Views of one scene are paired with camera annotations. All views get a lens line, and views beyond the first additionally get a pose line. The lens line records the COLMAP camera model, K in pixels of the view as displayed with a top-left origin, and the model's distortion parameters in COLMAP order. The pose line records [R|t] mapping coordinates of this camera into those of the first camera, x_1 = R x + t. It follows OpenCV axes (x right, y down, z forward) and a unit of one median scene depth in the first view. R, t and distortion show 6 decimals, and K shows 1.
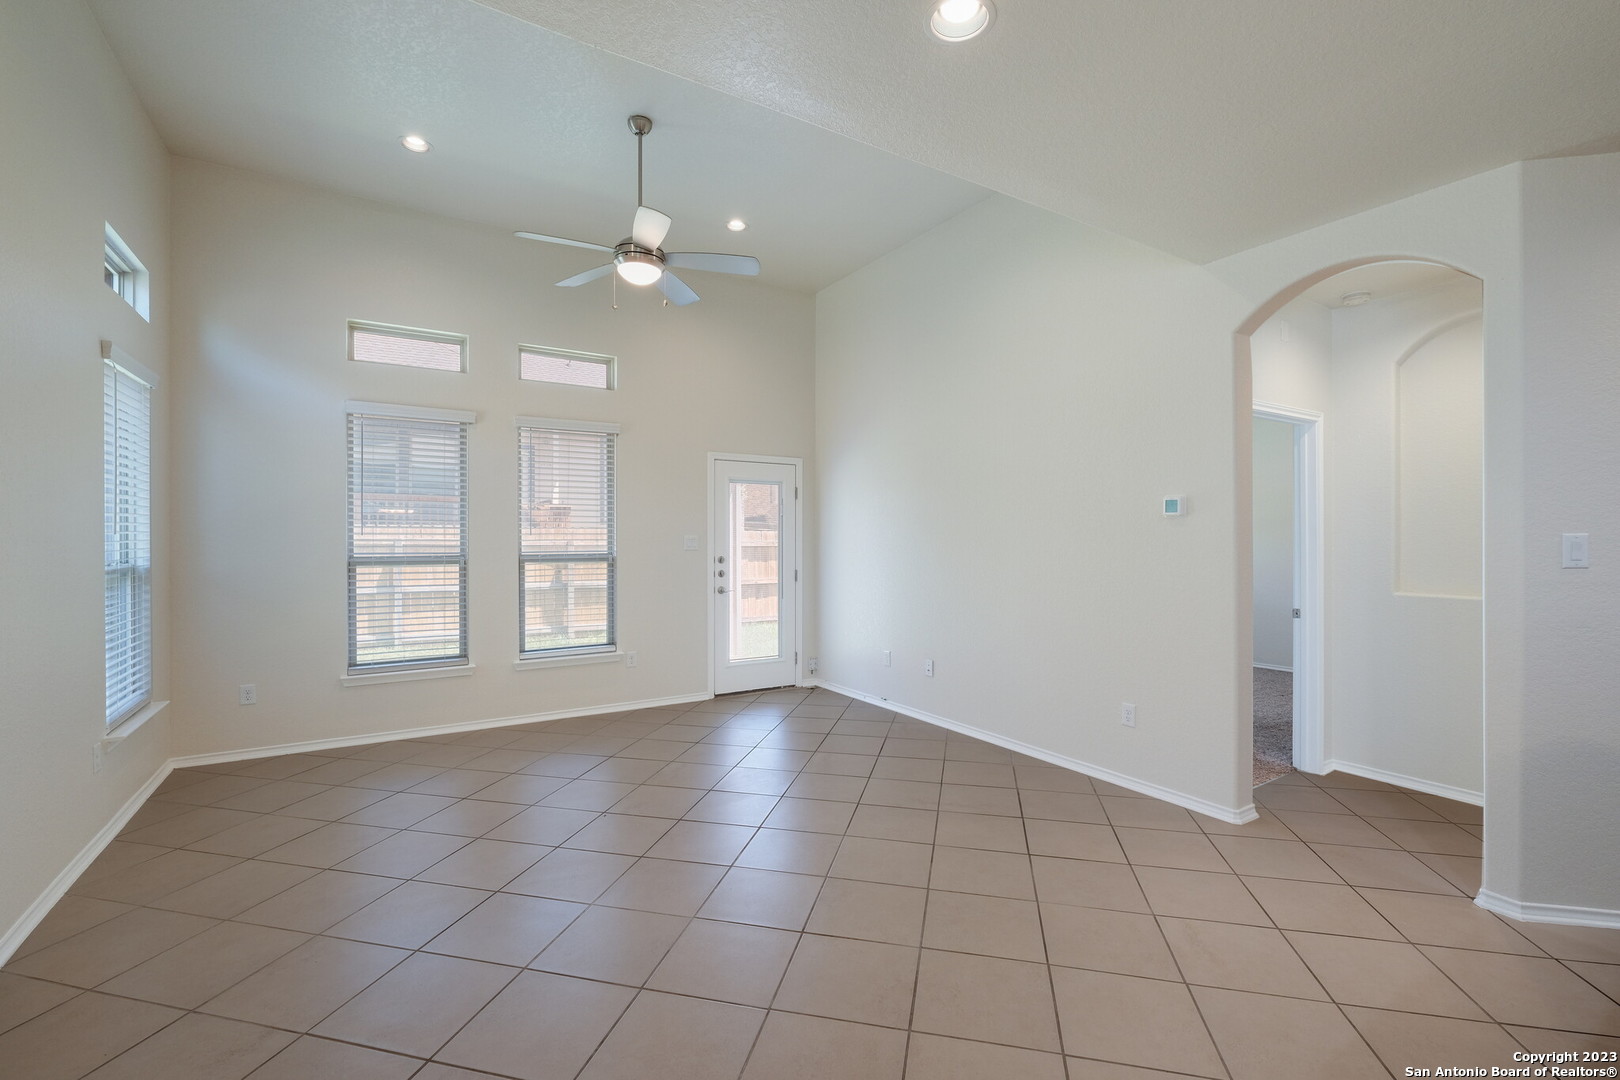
lens RADIAL K [[707.0, 0, 808.5], [0, 707.0, 529.5], [0, 0, 1]] dist [-0.001057, -0.000293]
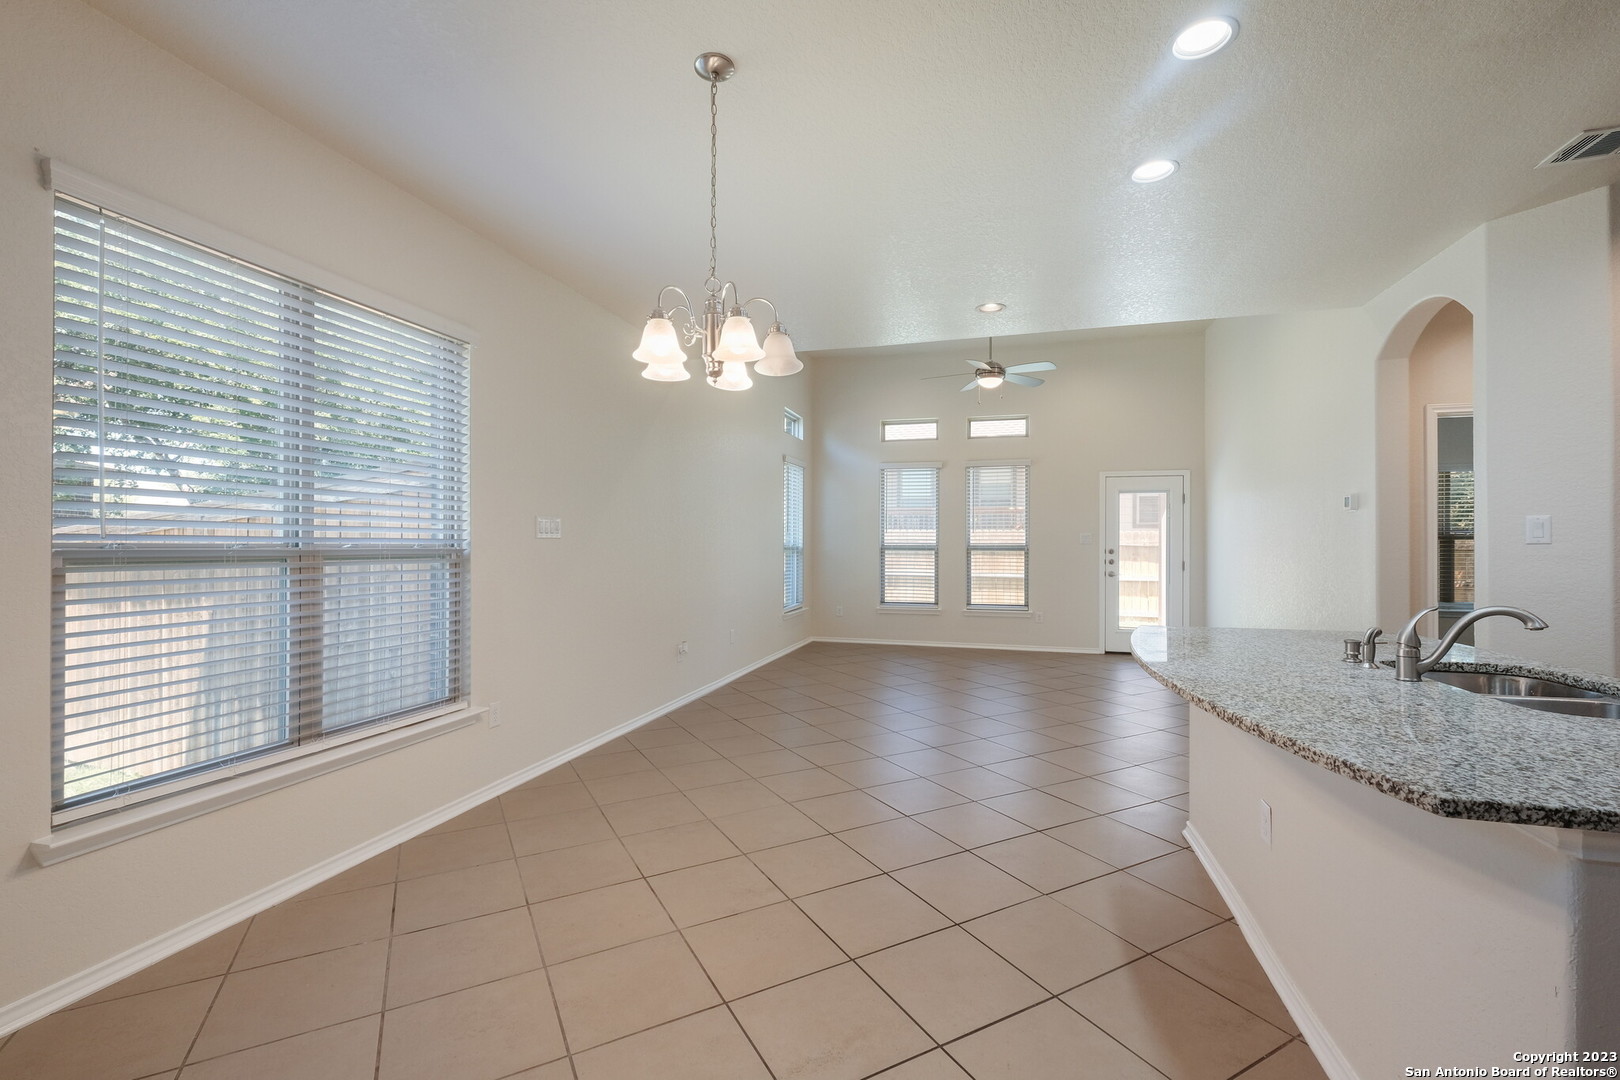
lens RADIAL K [[700.1, 0, 796.0], [0, 700.1, 552.6], [0, 0, 1]] dist [0.000429, 0.000017]
pose [[0.659236, 0.008173, -0.751891, 0.539338], [0.009393, 0.999773, 0.019103, 0.015800], [0.751877, -0.019656, 0.659010, -0.362948]]
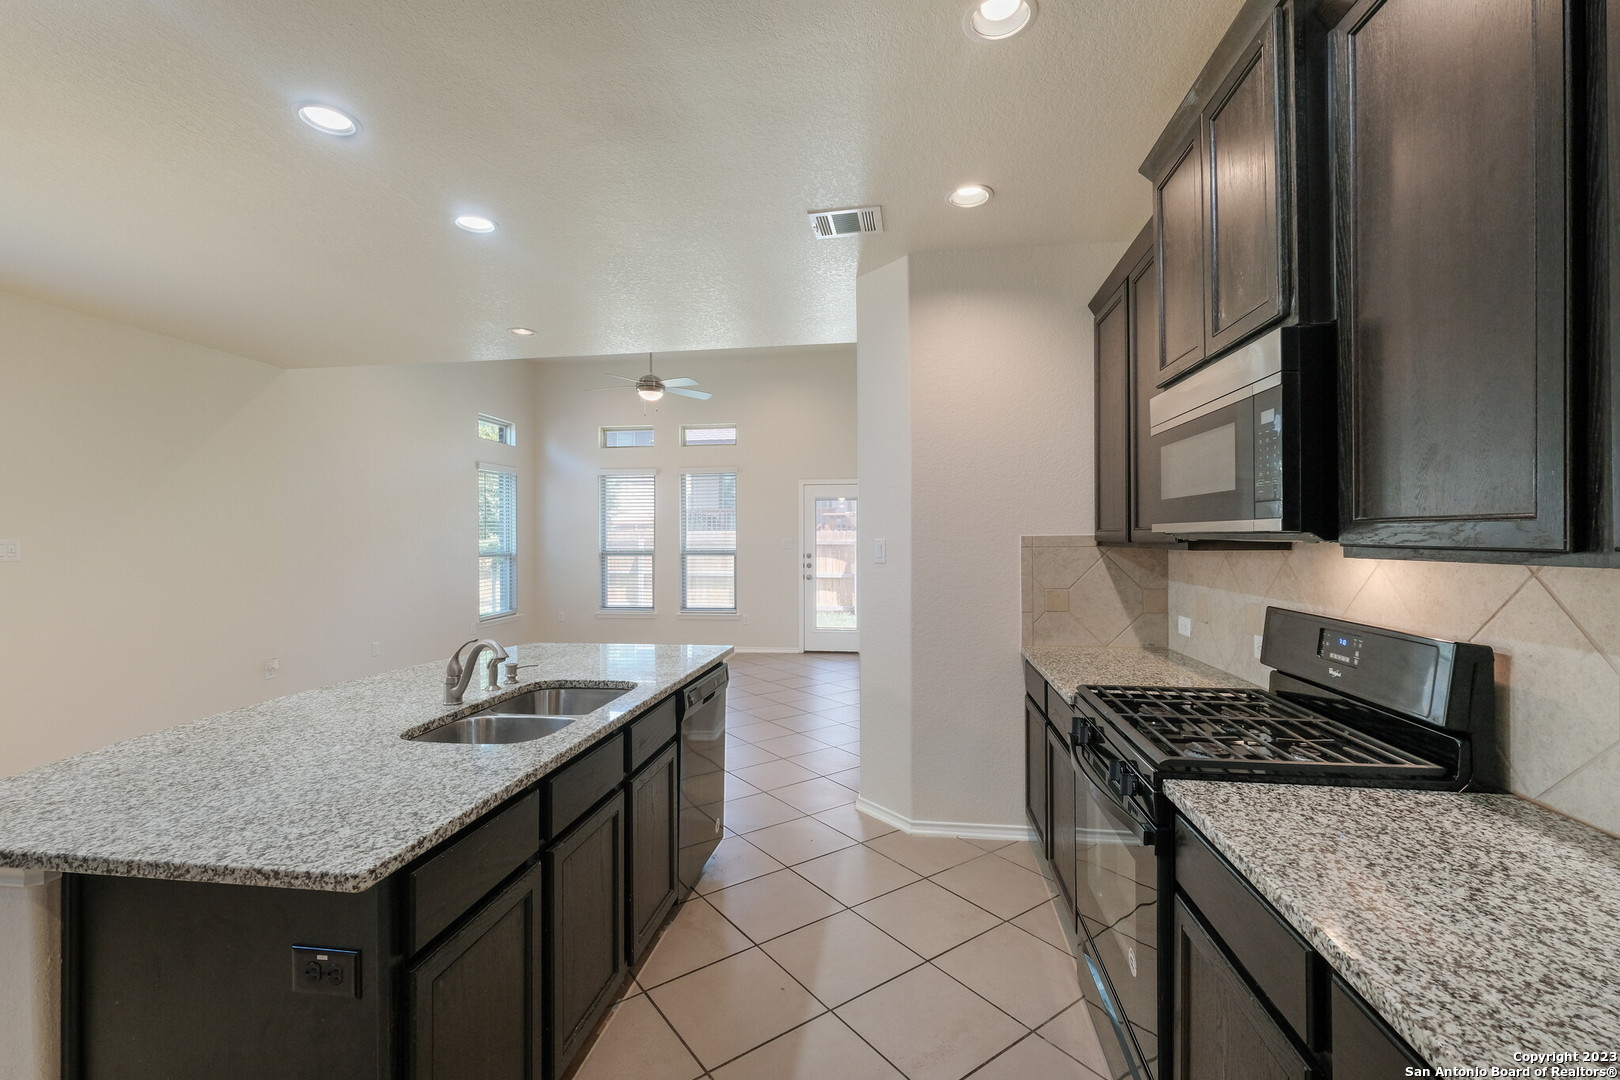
lens RADIAL K [[703.6, 0, 810.0], [0, 703.6, 540.0], [0, 0, 1]] dist [-0.001222, -0.000092]
pose [[0.766962, -0.001800, -0.641690, 0.876253], [0.011857, 0.999865, 0.011367, -0.004859], [0.641583, -0.016327, 0.766880, -0.085292]]
